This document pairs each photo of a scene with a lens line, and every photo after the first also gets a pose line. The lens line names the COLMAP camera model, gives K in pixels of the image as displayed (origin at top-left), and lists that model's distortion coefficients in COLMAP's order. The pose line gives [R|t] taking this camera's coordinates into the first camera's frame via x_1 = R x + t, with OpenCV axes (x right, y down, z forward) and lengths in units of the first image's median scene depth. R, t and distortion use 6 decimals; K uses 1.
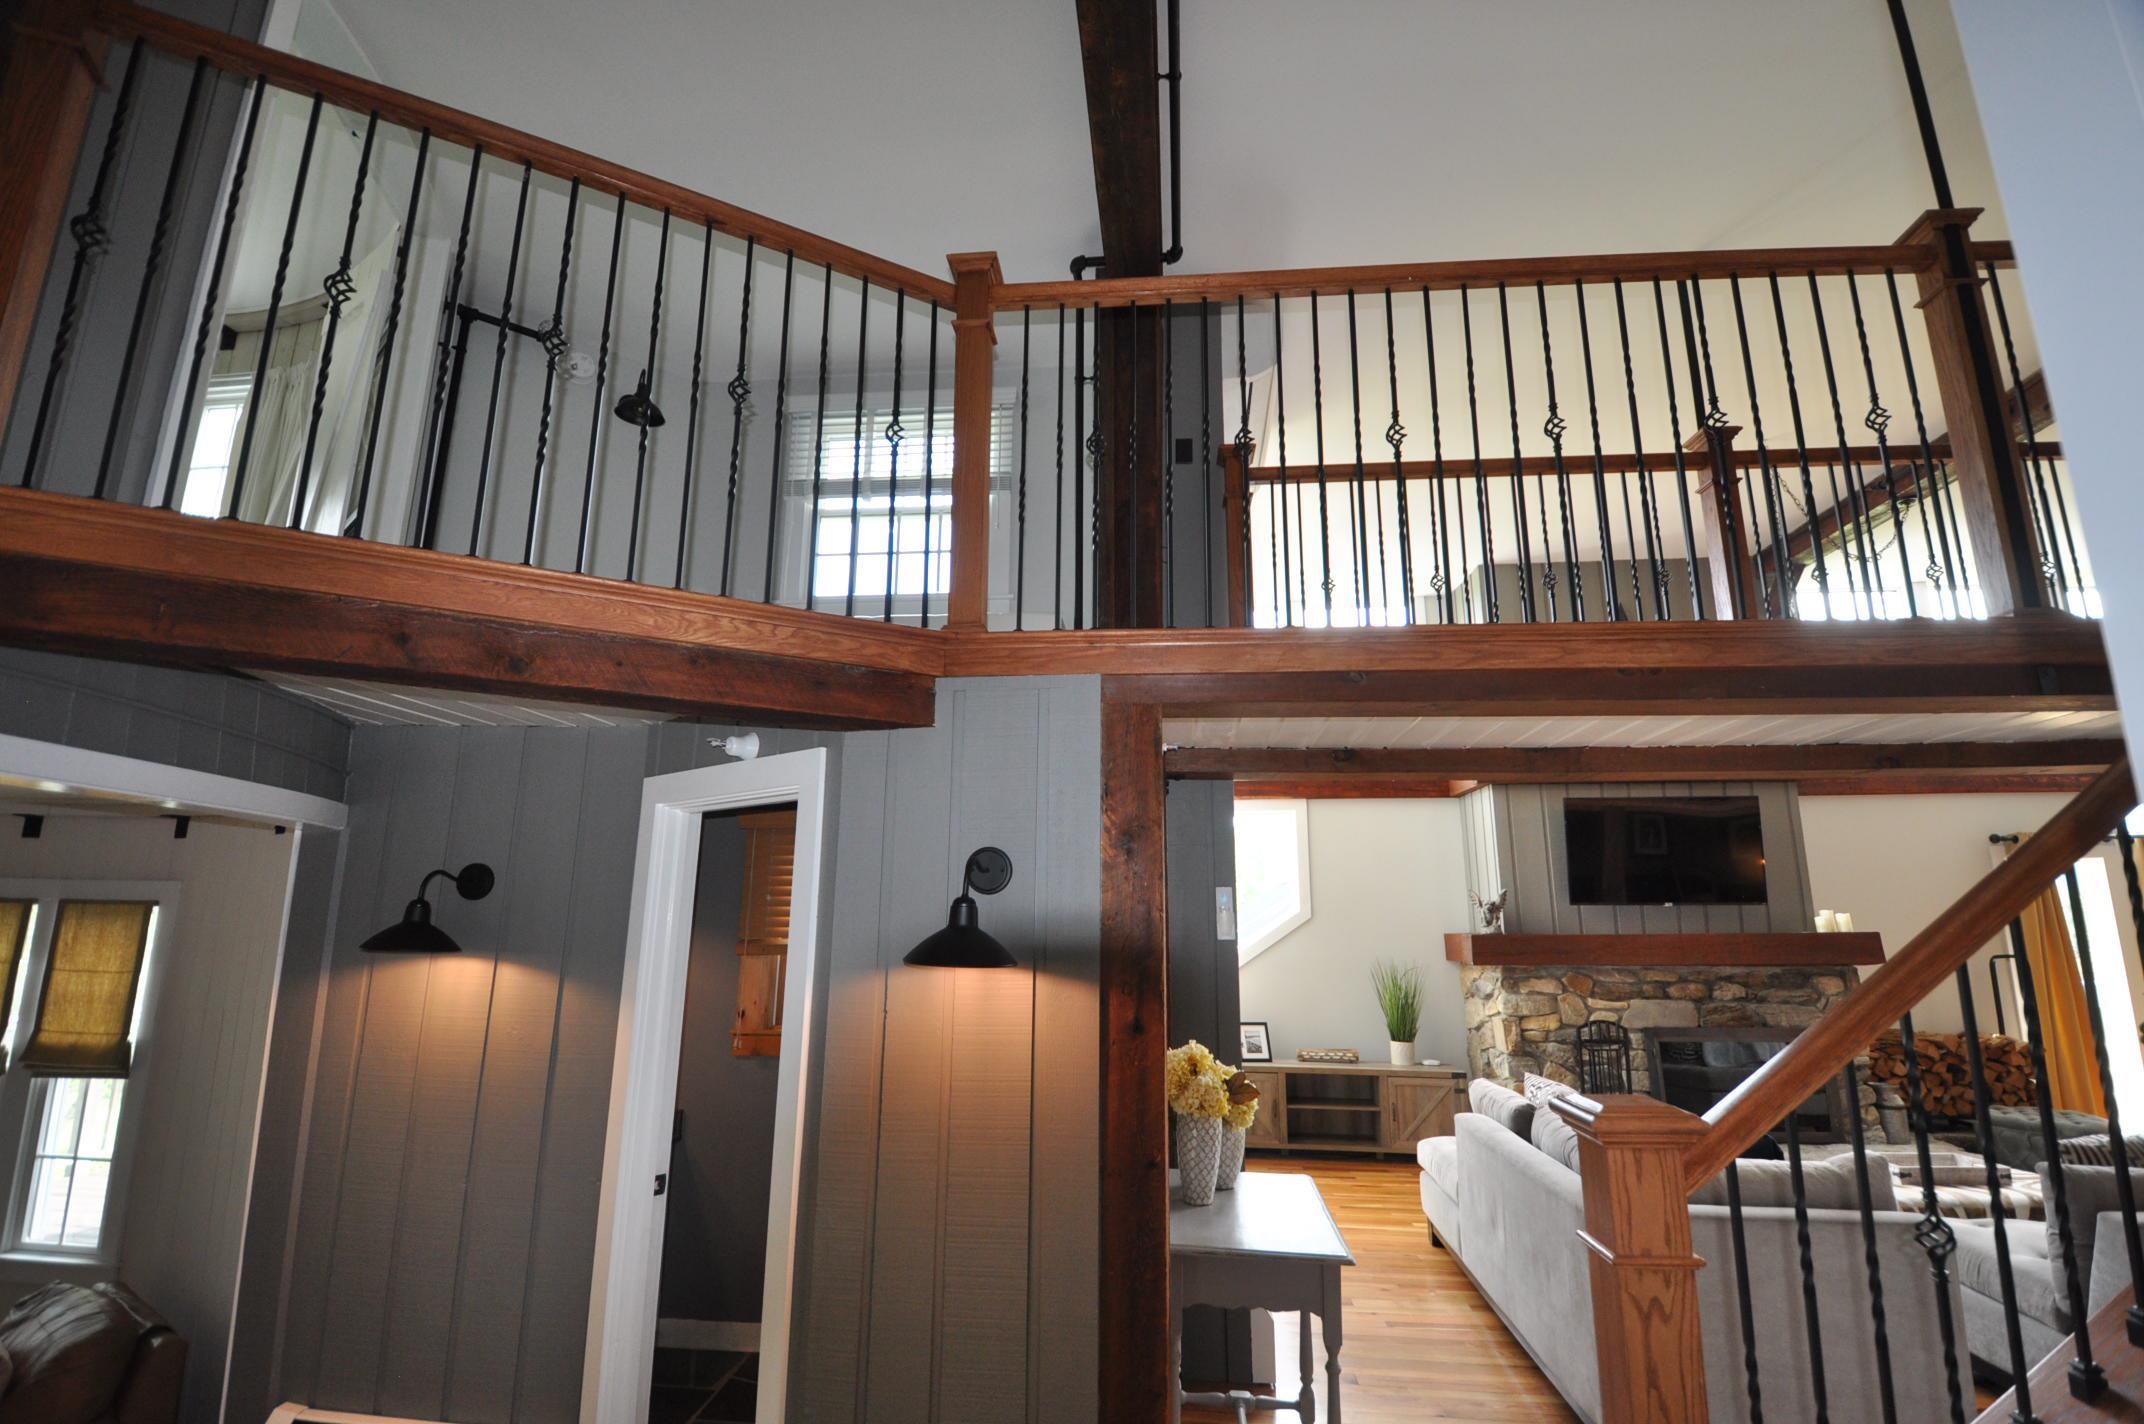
lens RADIAL K [[932.5, 0, 1082.4], [0, 932.5, 724.5], [0, 0, 1]] dist [0.004671, -0.013043]
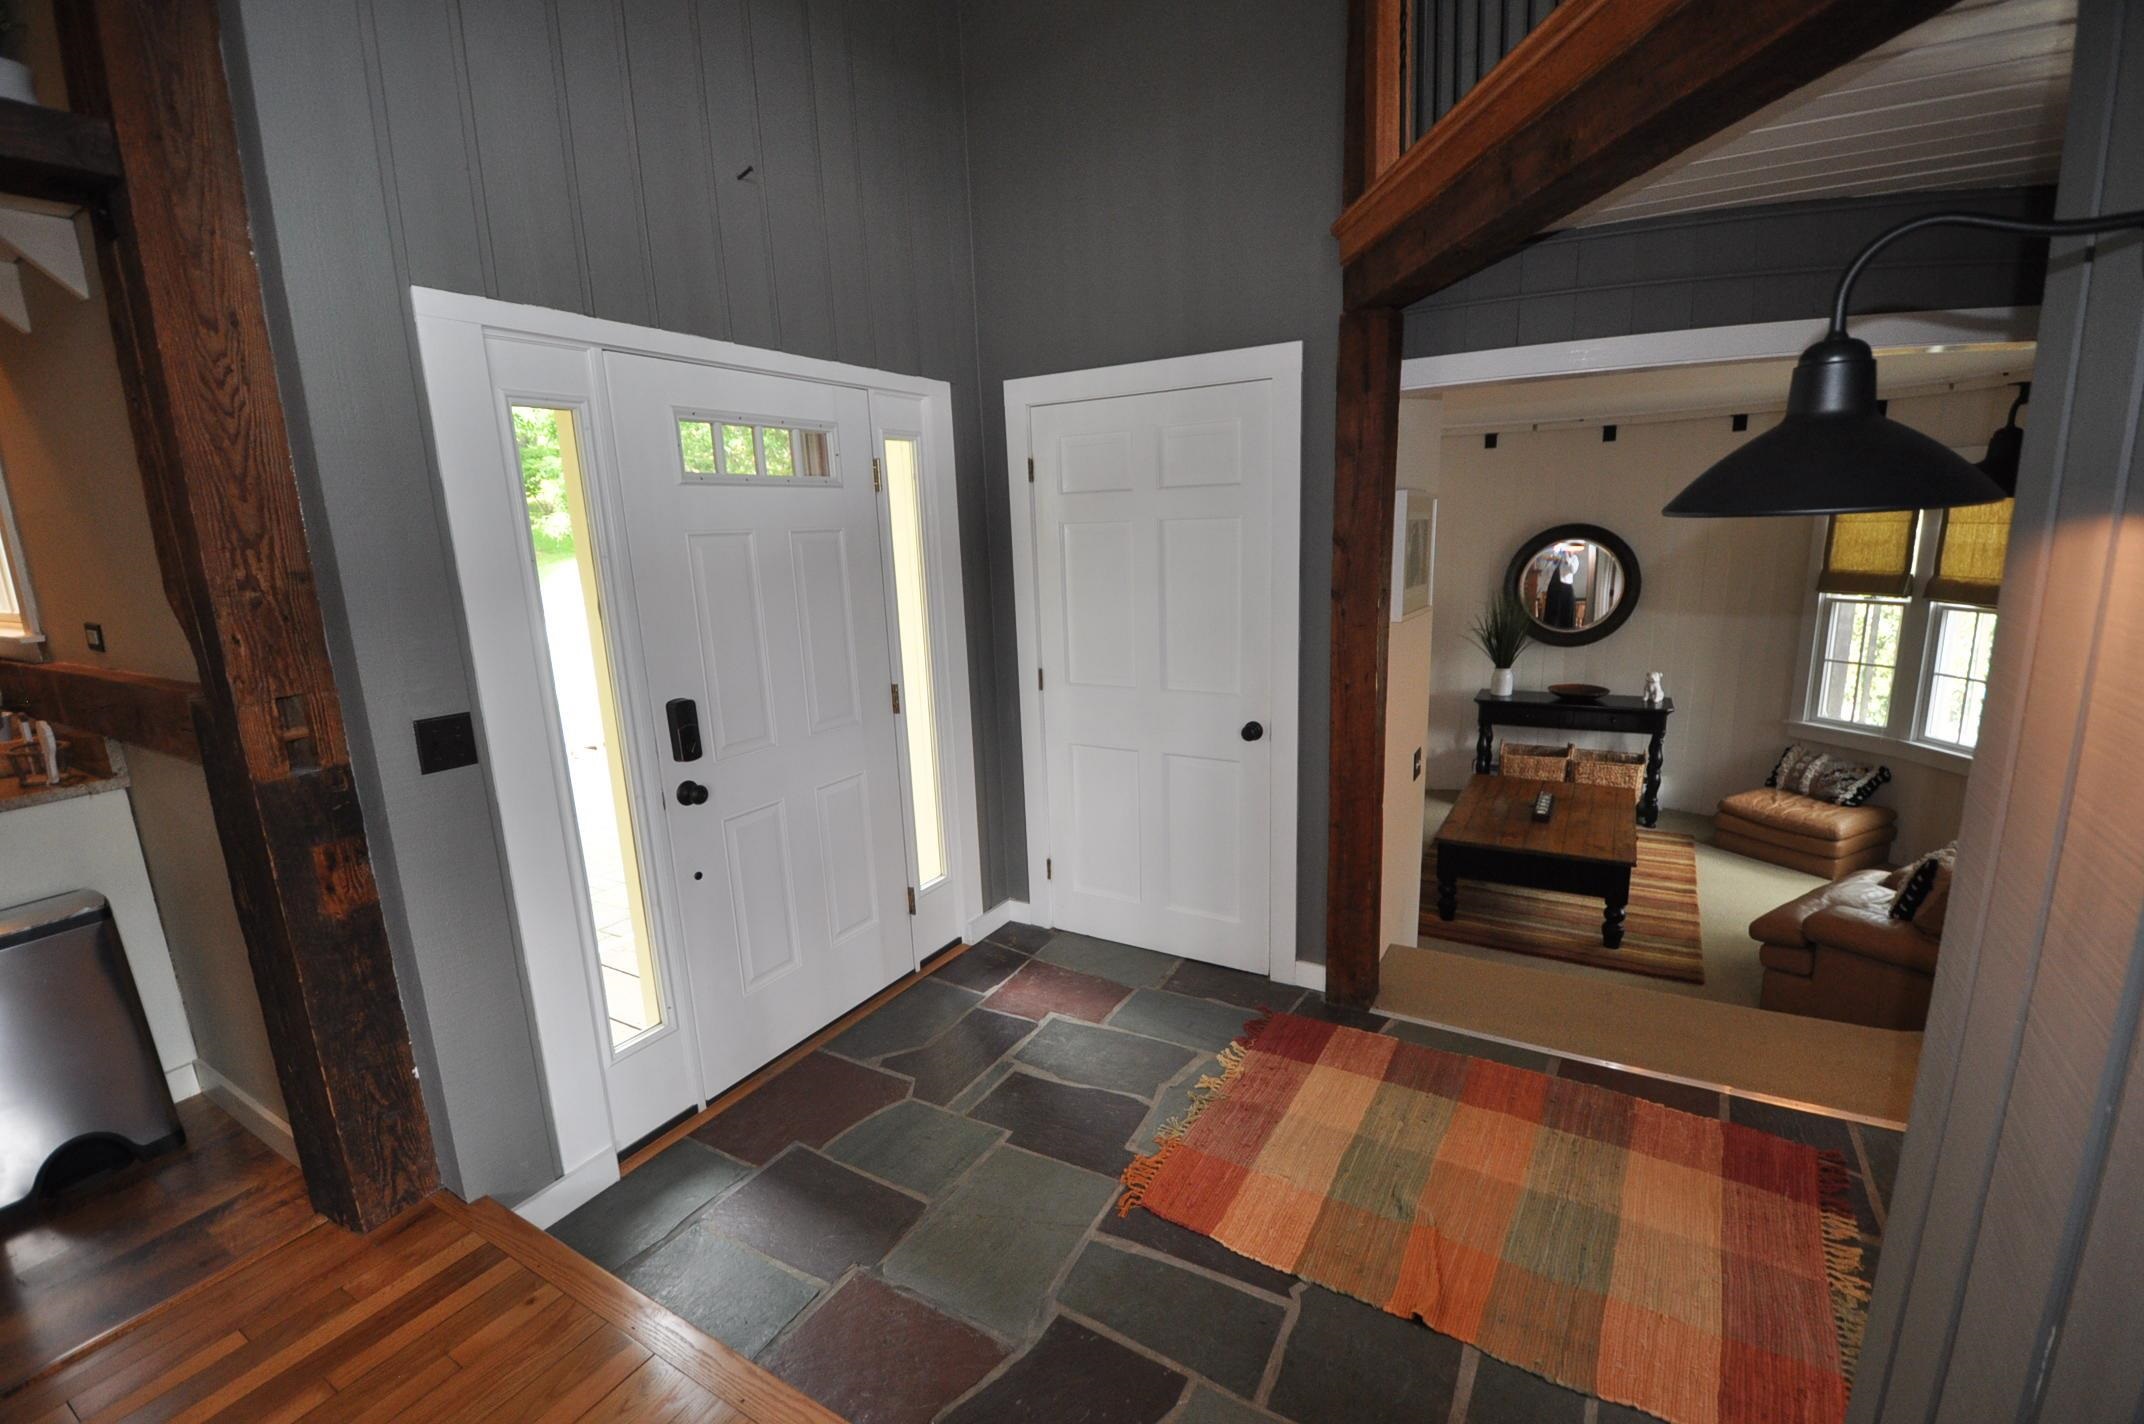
lens RADIAL K [[932.5, 0, 1076.9], [0, 932.5, 722.8], [0, 0, 1]] dist [0.004671, -0.013043]
pose [[-0.421345, 0.200558, -0.884446, 0.256827], [0.233162, 0.966414, 0.108069, 0.152246], [0.876416, -0.160685, -0.453956, 0.588599]]
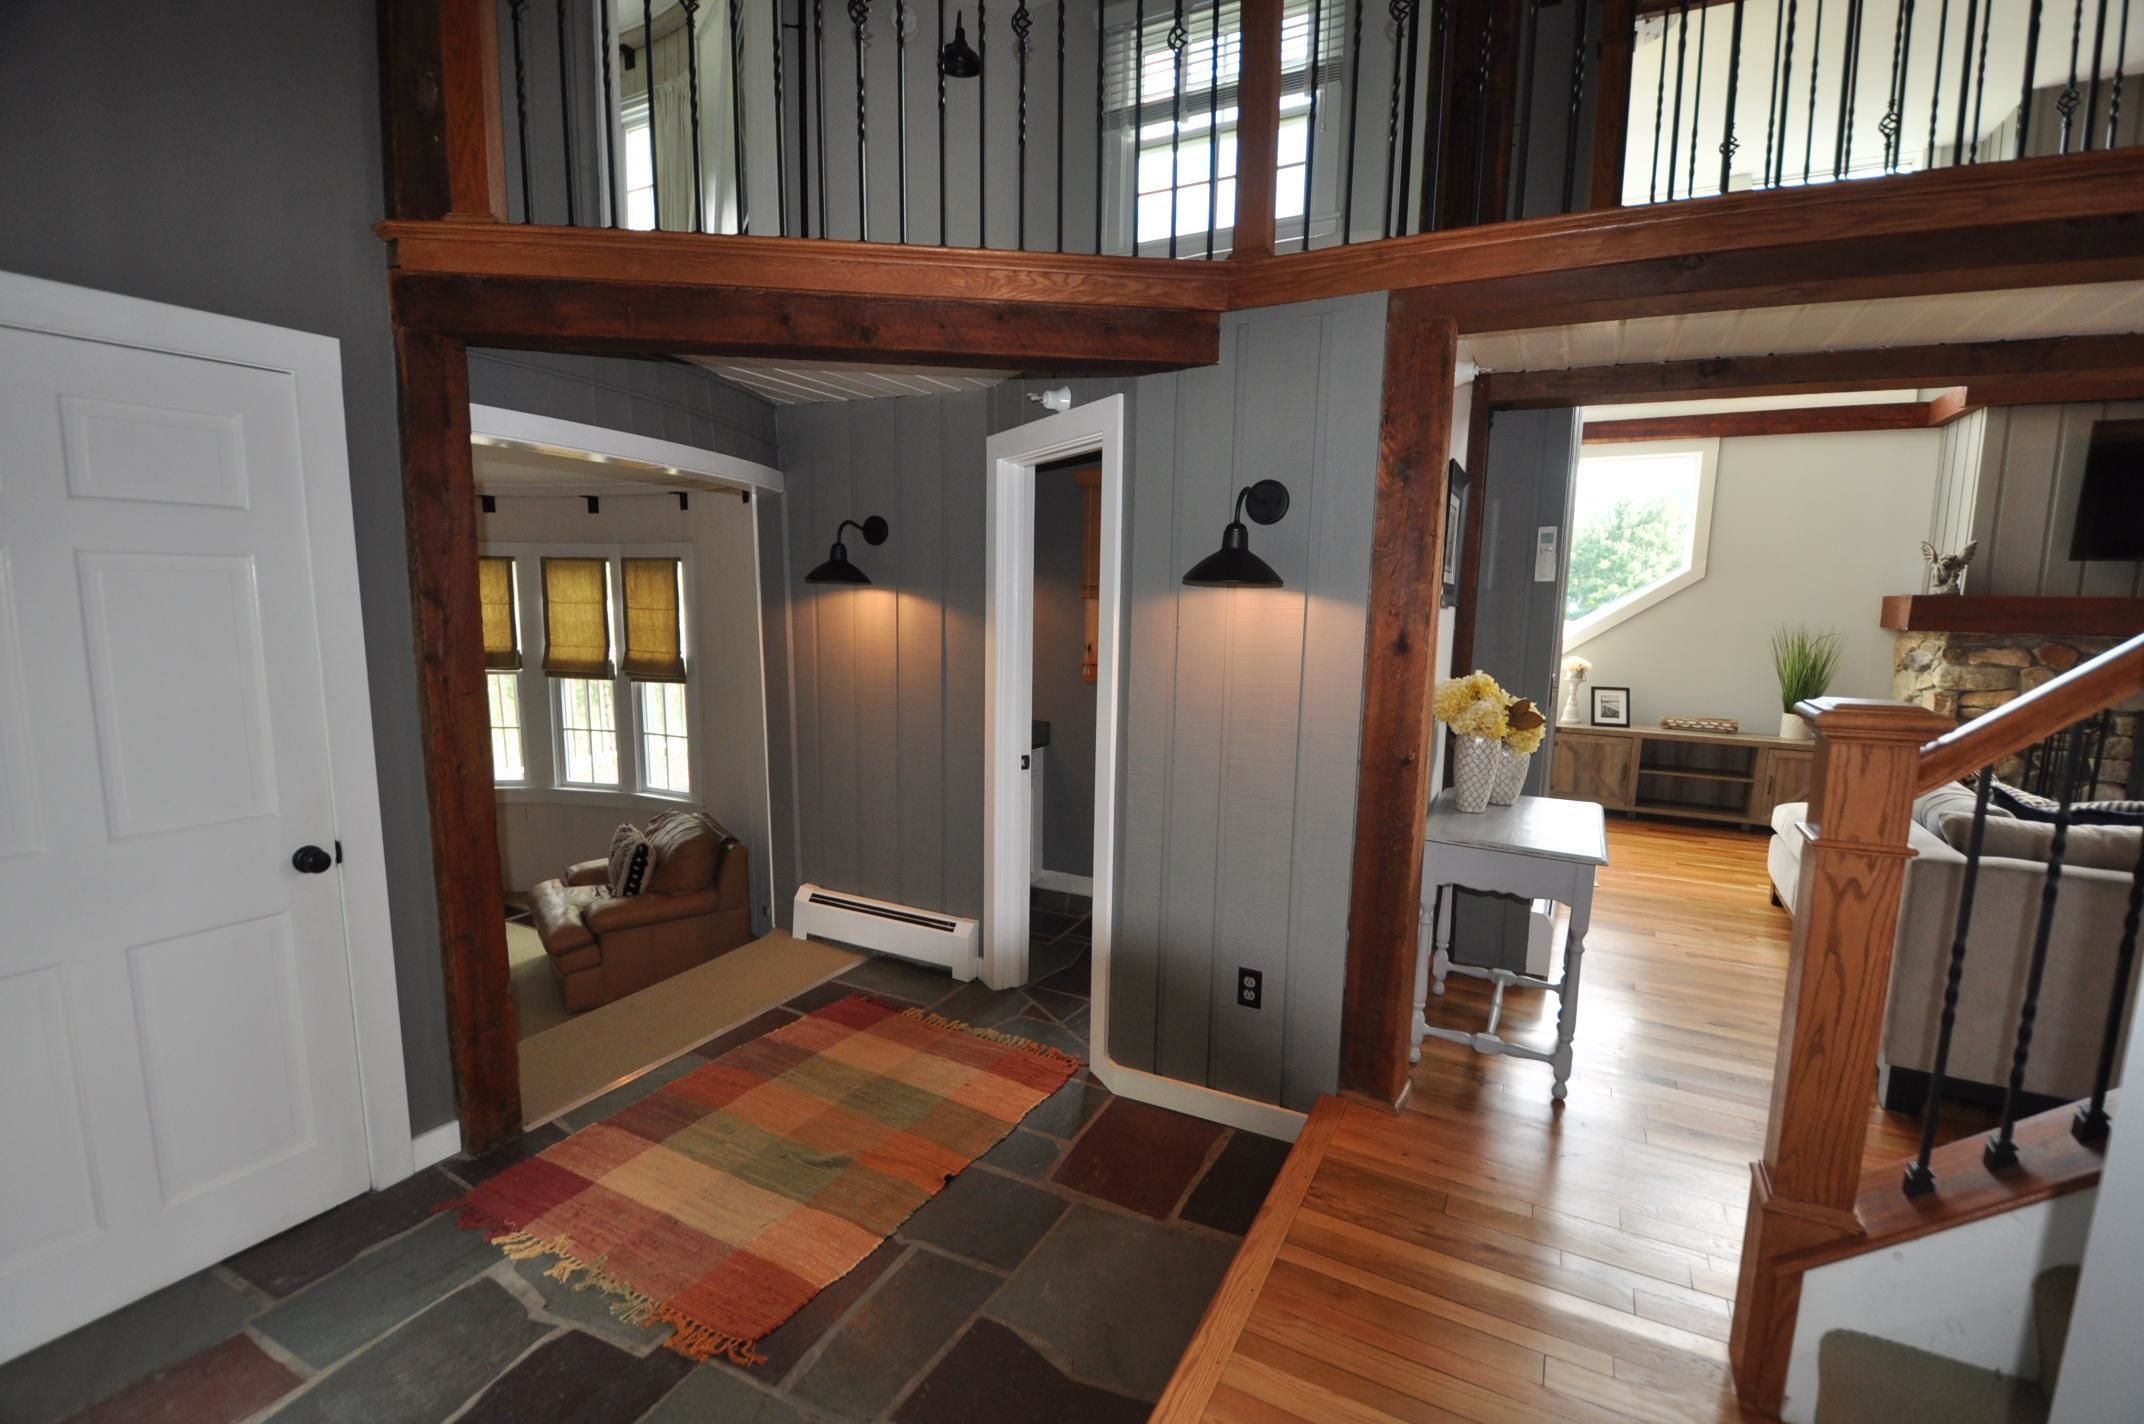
lens RADIAL K [[932.5, 0, 1074.3], [0, 932.5, 717.7], [0, 0, 1]] dist [0.004671, -0.013043]
pose [[0.927044, 0.059890, -0.370138, 0.079546], [0.067975, 0.943959, 0.322986, 0.022175], [0.368738, -0.324583, 0.871021, -0.075673]]
